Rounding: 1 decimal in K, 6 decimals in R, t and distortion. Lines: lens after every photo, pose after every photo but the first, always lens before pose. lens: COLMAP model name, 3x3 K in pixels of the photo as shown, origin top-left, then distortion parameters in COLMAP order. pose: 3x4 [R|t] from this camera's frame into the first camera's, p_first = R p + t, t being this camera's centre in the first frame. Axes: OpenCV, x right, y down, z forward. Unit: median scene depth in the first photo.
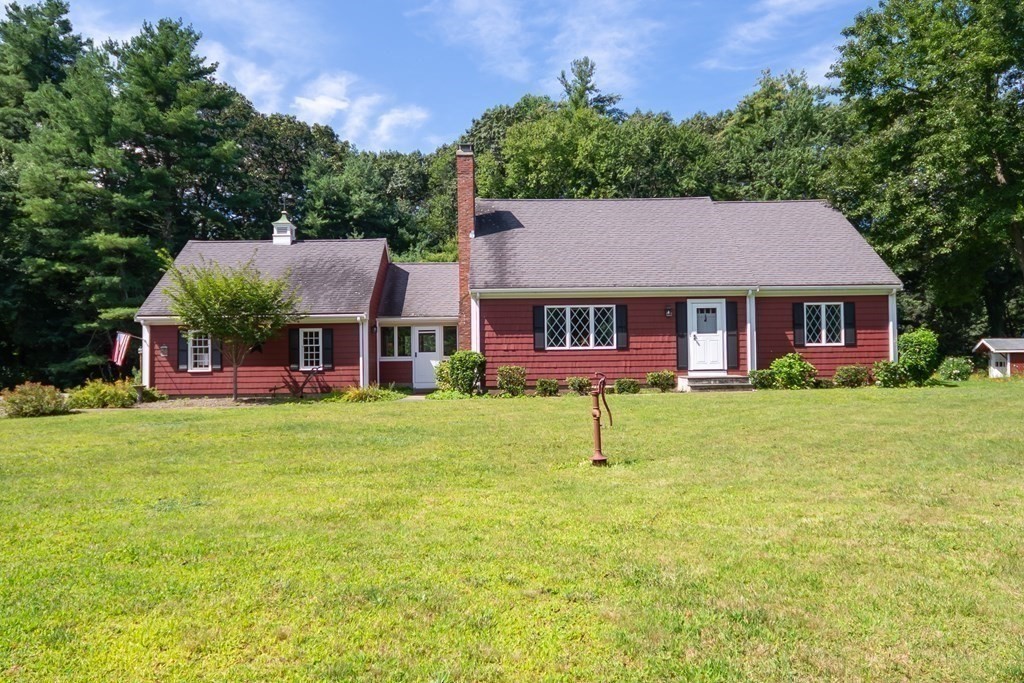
lens RADIAL K [[648.5, 0, 512.0], [0, 648.5, 343.8], [0, 0, 1]] dist [0.003688, 0.000364]
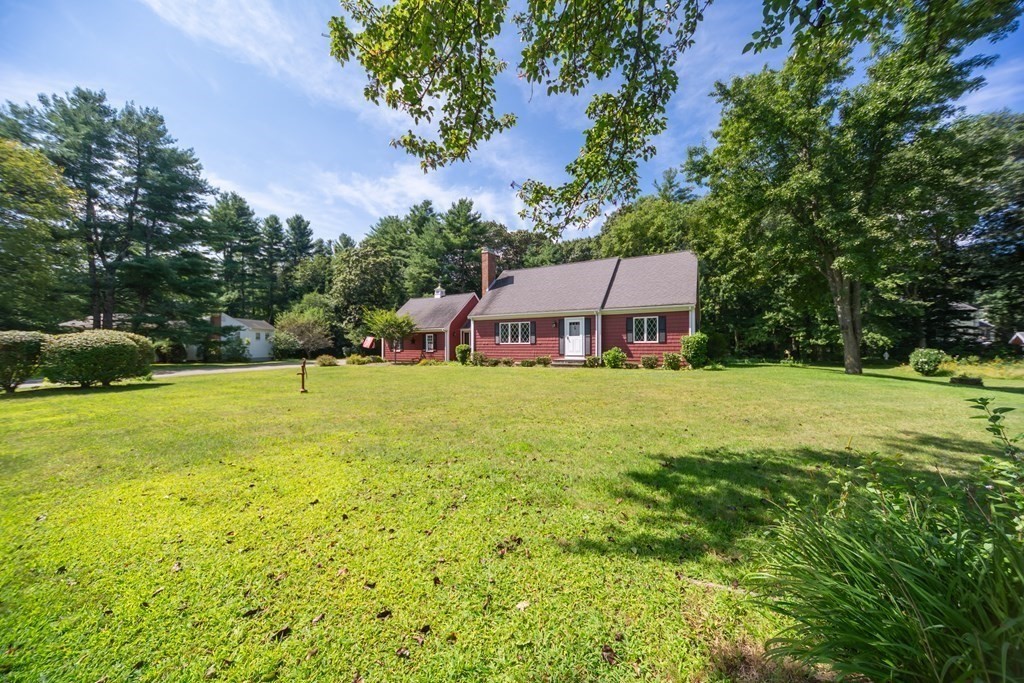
lens RADIAL K [[345.4, 0, 511.9], [0, 345.4, 339.8], [0, 0, 1]] dist [0.000724, -0.000014]
pose [[0.860288, 0.000478, -0.509809, 0.643954], [0.002364, 0.999985, 0.004926, -0.010287], [0.509804, -0.005443, 0.860274, 0.073099]]
